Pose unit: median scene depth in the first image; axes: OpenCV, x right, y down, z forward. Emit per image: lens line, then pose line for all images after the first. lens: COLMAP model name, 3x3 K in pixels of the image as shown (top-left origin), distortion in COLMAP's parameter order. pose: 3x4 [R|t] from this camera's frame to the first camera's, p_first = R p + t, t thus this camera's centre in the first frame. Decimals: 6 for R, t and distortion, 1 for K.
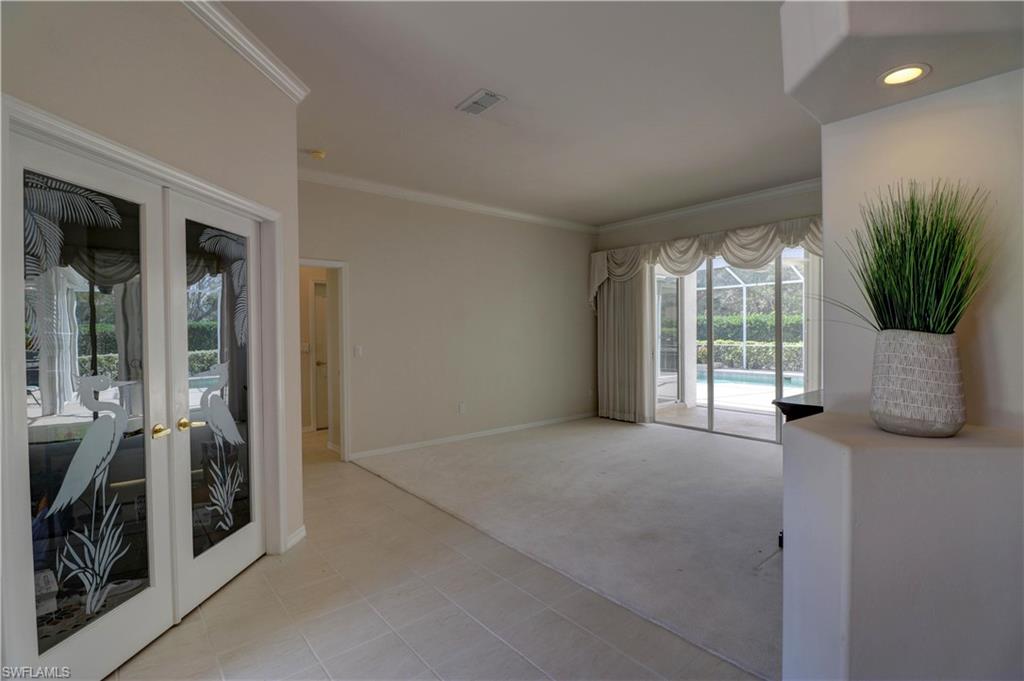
lens RADIAL K [[471.3, 0, 509.0], [0, 471.3, 338.9], [0, 0, 1]] dist [0.000569, -0.014824]
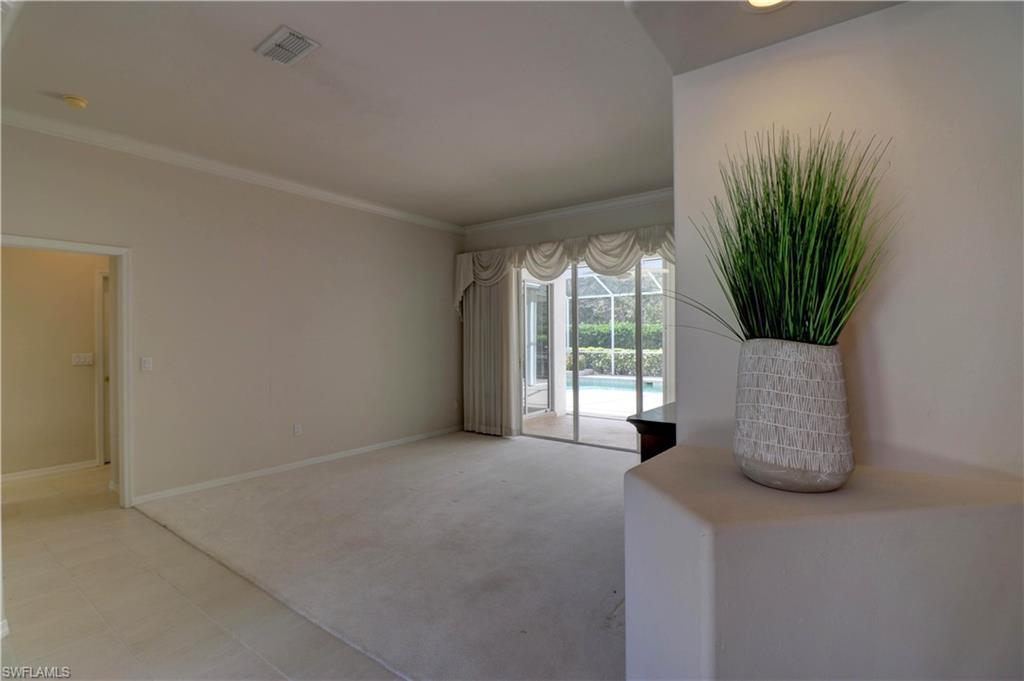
lens RADIAL K [[471.3, 0, 509.0], [0, 471.3, 338.9], [0, 0, 1]] dist [0.000569, -0.014824]
pose [[0.970911, 0.002690, 0.239426, 0.060808], [0.000925, 0.999887, -0.014987, -0.002067], [-0.239439, 0.014772, 0.970799, 0.087618]]
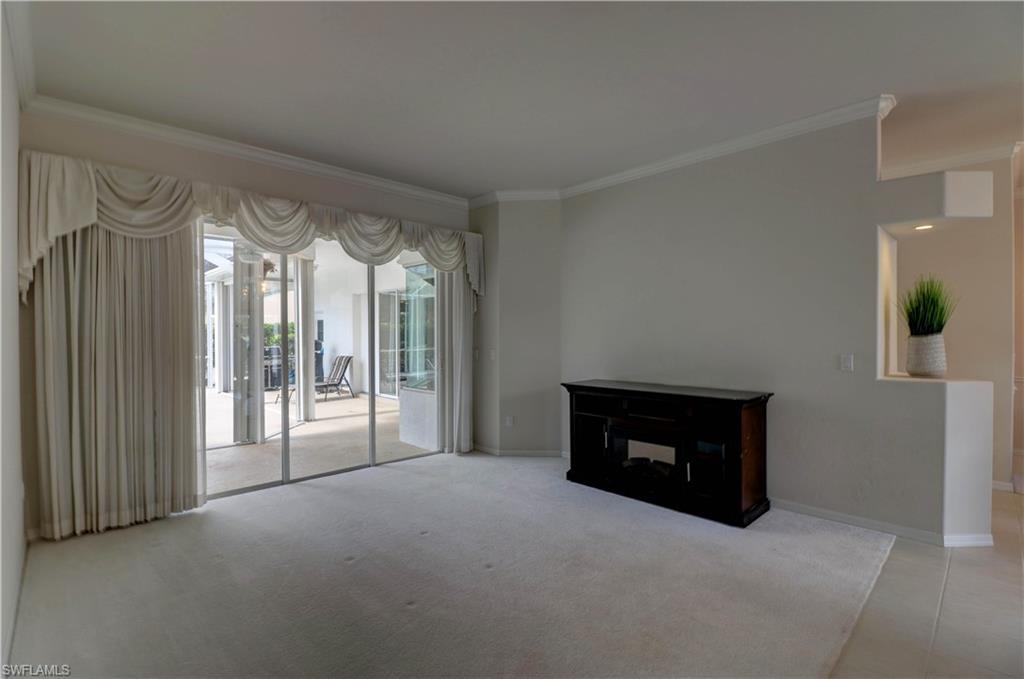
lens RADIAL K [[475.7, 0, 511.6], [0, 475.7, 336.9], [0, 0, 1]] dist [0.000891, -0.014534]
pose [[-0.073845, -0.000166, 0.997270, -0.304810], [0.017672, 0.999843, 0.001475, -0.014573], [-0.997113, 0.017733, -0.073831, 0.710744]]
